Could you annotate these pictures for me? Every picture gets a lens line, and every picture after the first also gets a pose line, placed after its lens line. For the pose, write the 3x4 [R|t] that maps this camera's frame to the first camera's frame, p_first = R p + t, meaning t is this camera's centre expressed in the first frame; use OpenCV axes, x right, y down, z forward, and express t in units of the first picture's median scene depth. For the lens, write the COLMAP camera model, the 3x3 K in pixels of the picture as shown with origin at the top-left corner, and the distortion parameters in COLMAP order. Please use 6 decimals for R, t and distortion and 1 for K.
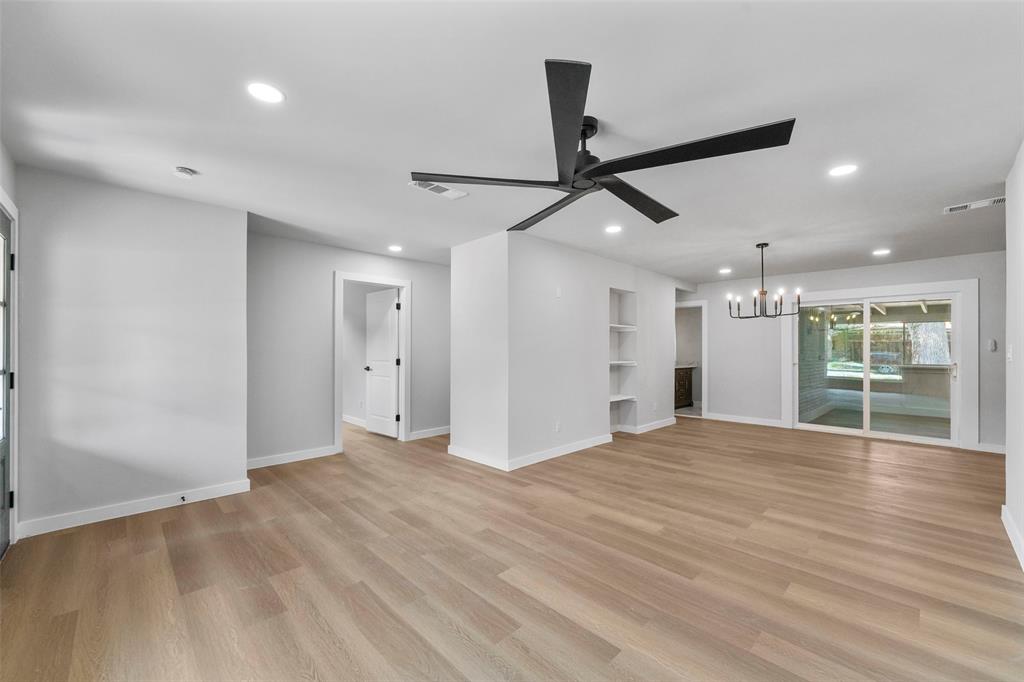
lens RADIAL K [[407.6, 0, 507.1], [0, 407.6, 344.5], [0, 0, 1]] dist [-0.000908, -0.000088]
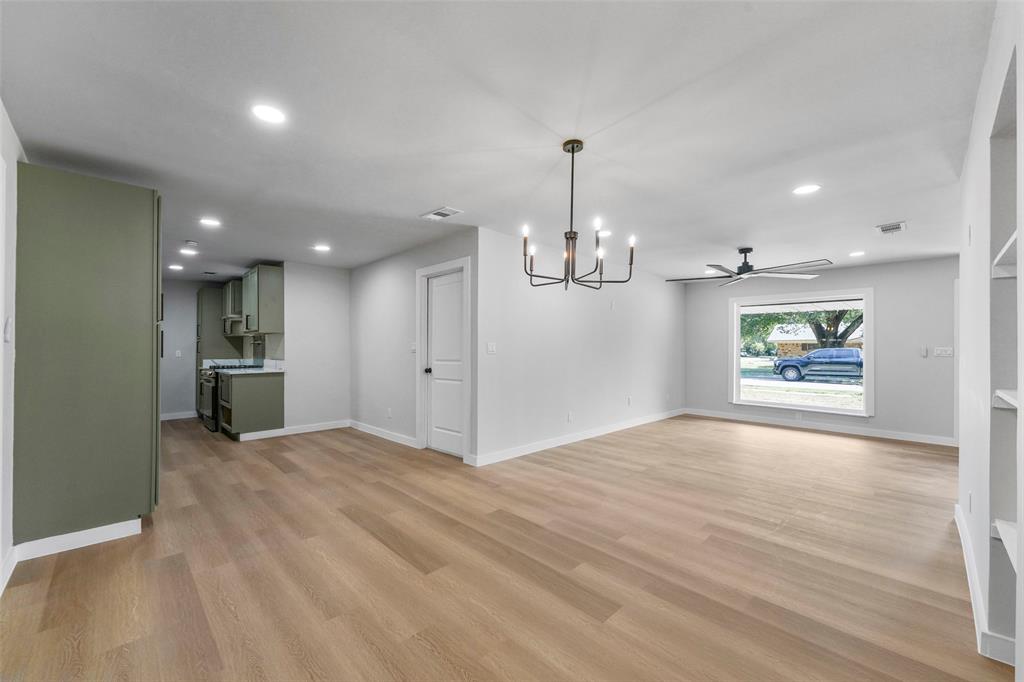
lens RADIAL K [[407.6, 0, 511.8], [0, 407.6, 345.3], [0, 0, 1]] dist [-0.000908, -0.000088]
pose [[-0.999852, -0.011109, -0.013112, 0.795142], [-0.010960, 0.999876, -0.011324, 0.018749], [0.013236, -0.011178, -0.999850, 1.698829]]
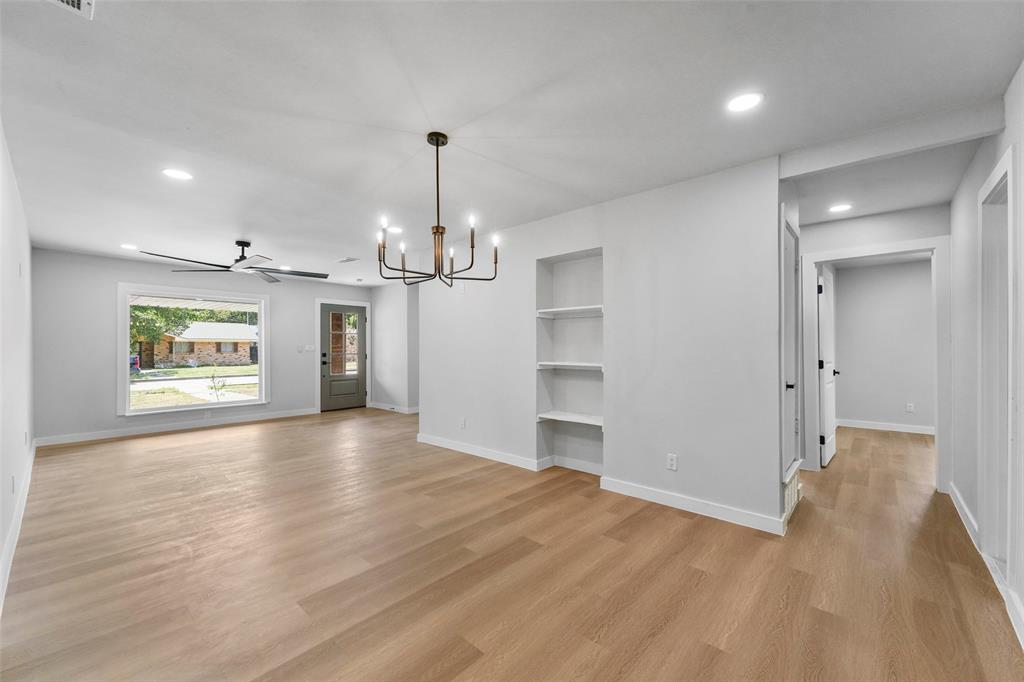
lens RADIAL K [[407.6, 0, 506.7], [0, 407.6, 344.3], [0, 0, 1]] dist [-0.000908, -0.000088]
pose [[0.066556, -0.007936, -0.997751, 1.283647], [0.010634, 0.999917, -0.007244, 0.017460], [0.997726, -0.010128, 0.066635, 1.173310]]
